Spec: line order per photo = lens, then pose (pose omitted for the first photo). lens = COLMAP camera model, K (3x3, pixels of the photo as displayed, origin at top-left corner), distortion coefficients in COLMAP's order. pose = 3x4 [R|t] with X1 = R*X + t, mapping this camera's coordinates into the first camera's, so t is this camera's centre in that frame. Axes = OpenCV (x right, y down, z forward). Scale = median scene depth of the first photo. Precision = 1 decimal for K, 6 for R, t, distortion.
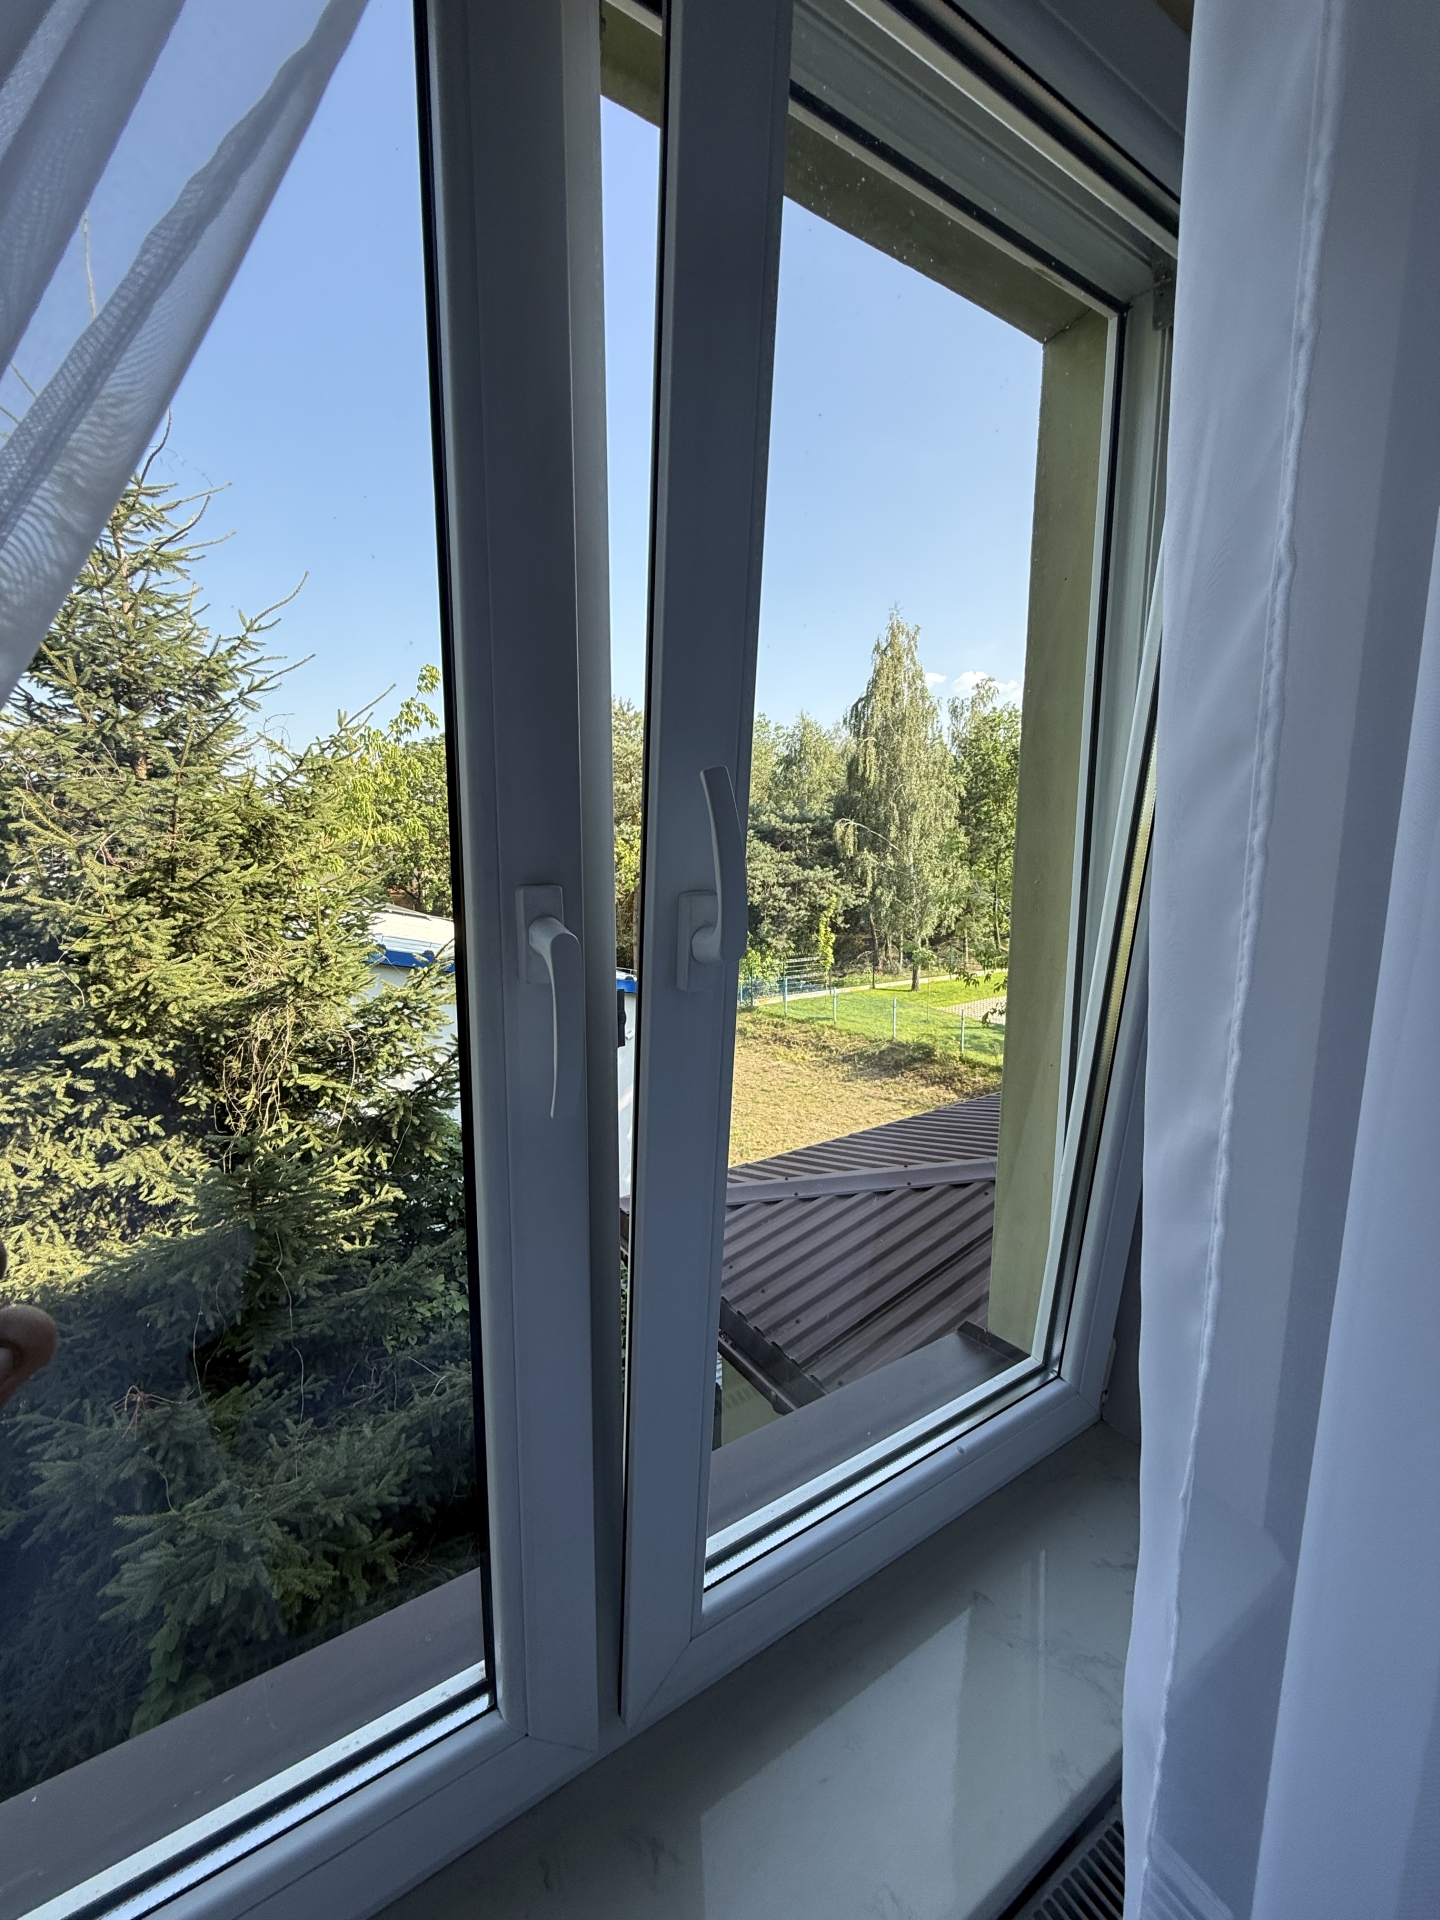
lens RADIAL K [[760.2, 0, 725.5], [0, 760.2, 960.4], [0, 0, 1]] dist [-0.006557, 0.001741]
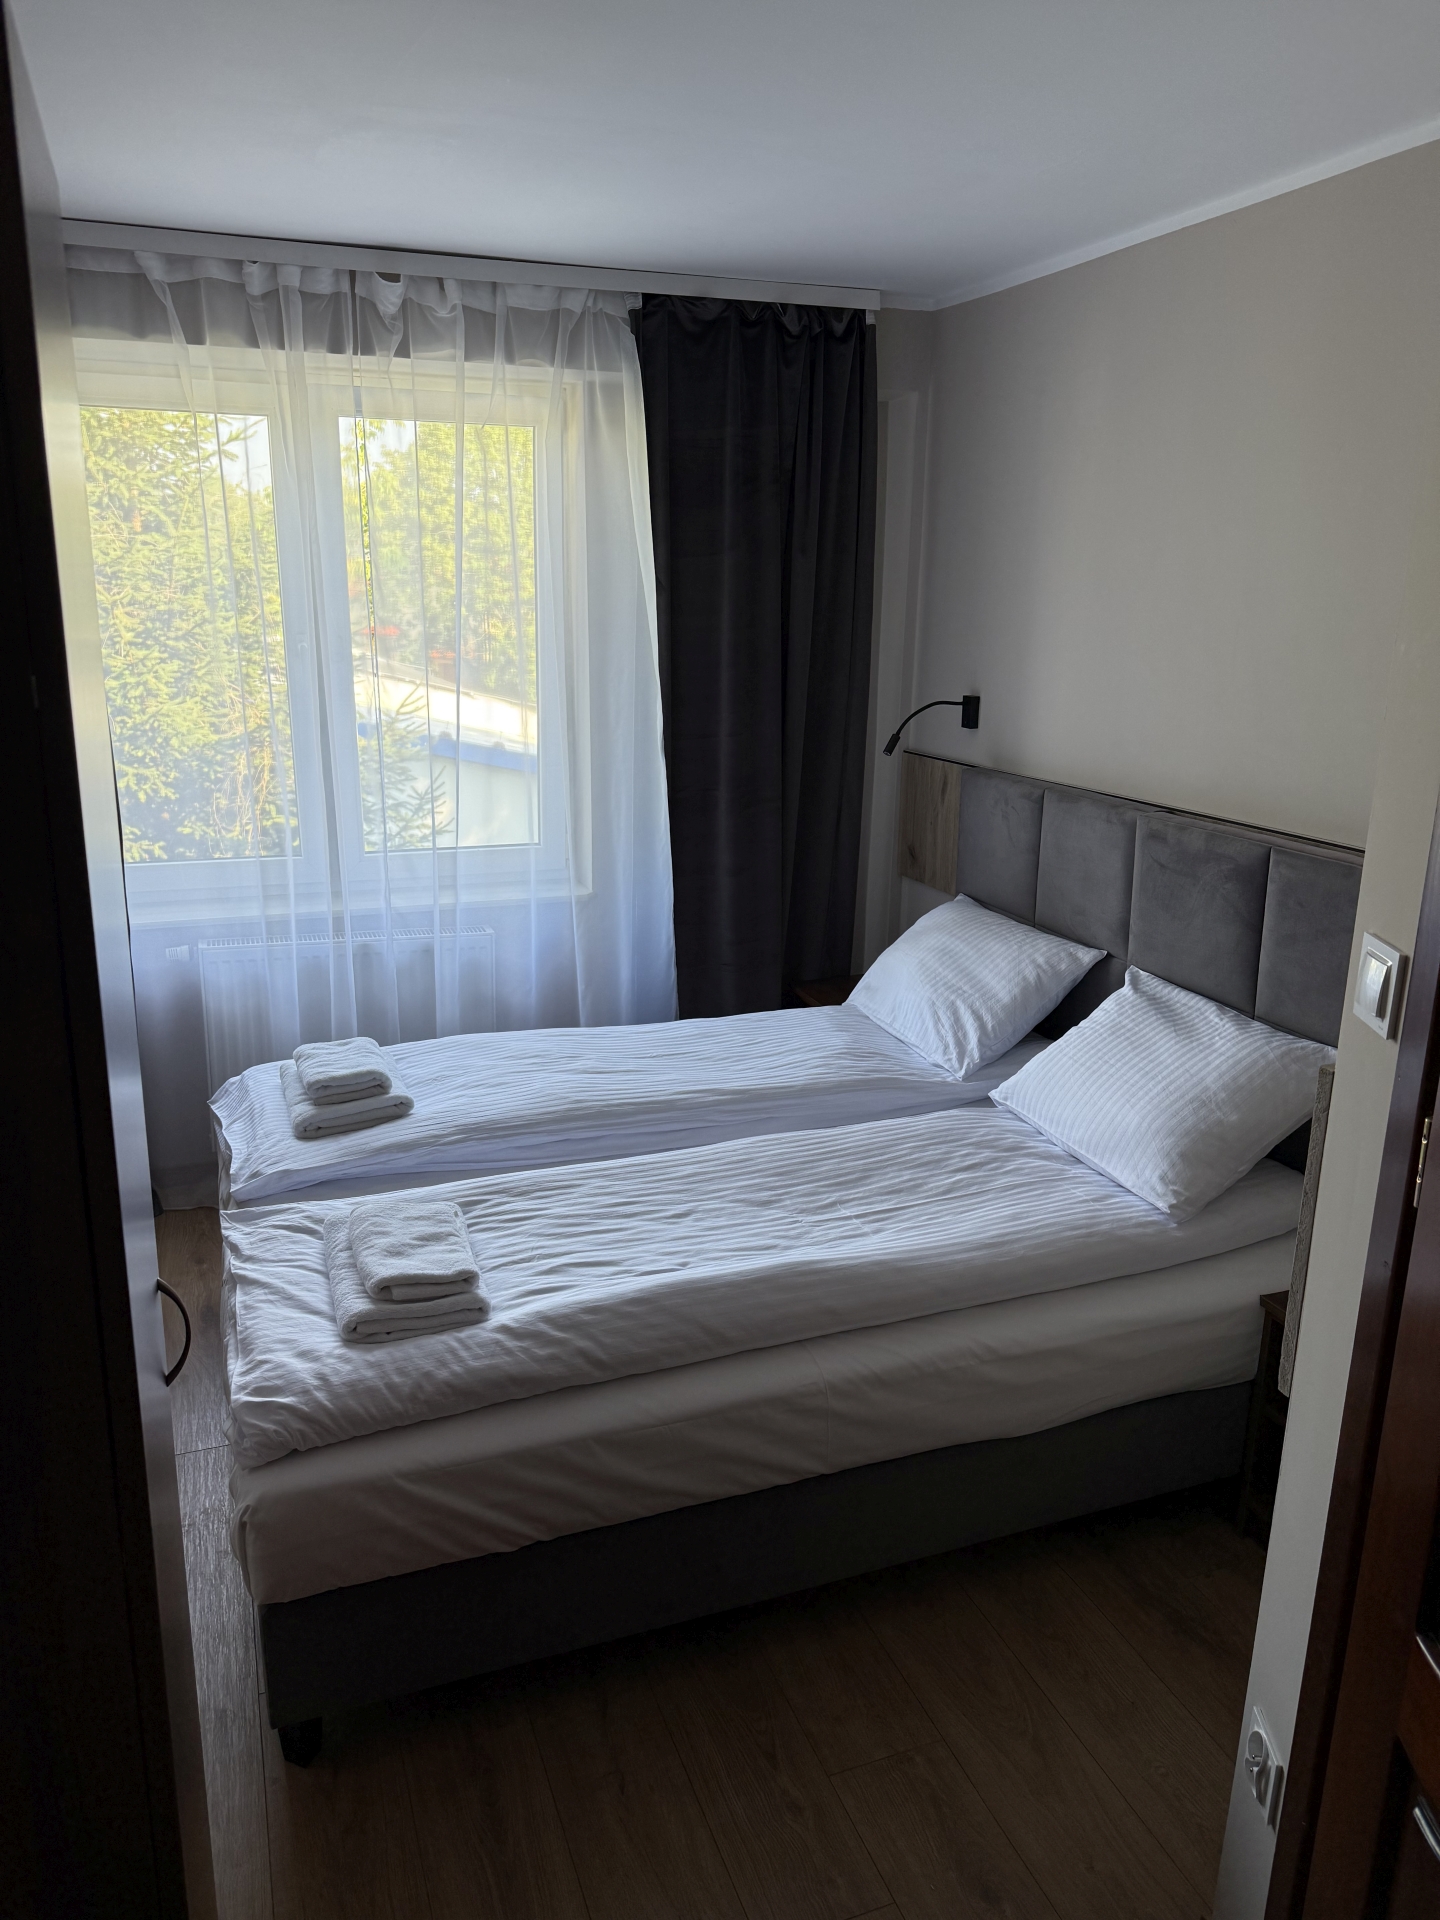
lens RADIAL K [[1352.0, 0, 727.8], [0, 1352.0, 965.9], [0, 0, 1]] dist [0.042202, -0.061072]
pose [[0.978153, 0.062495, -0.198269, 0.506896], [-0.036561, 0.990593, 0.131869, 0.090657], [0.204645, -0.121739, 0.971236, -0.843569]]
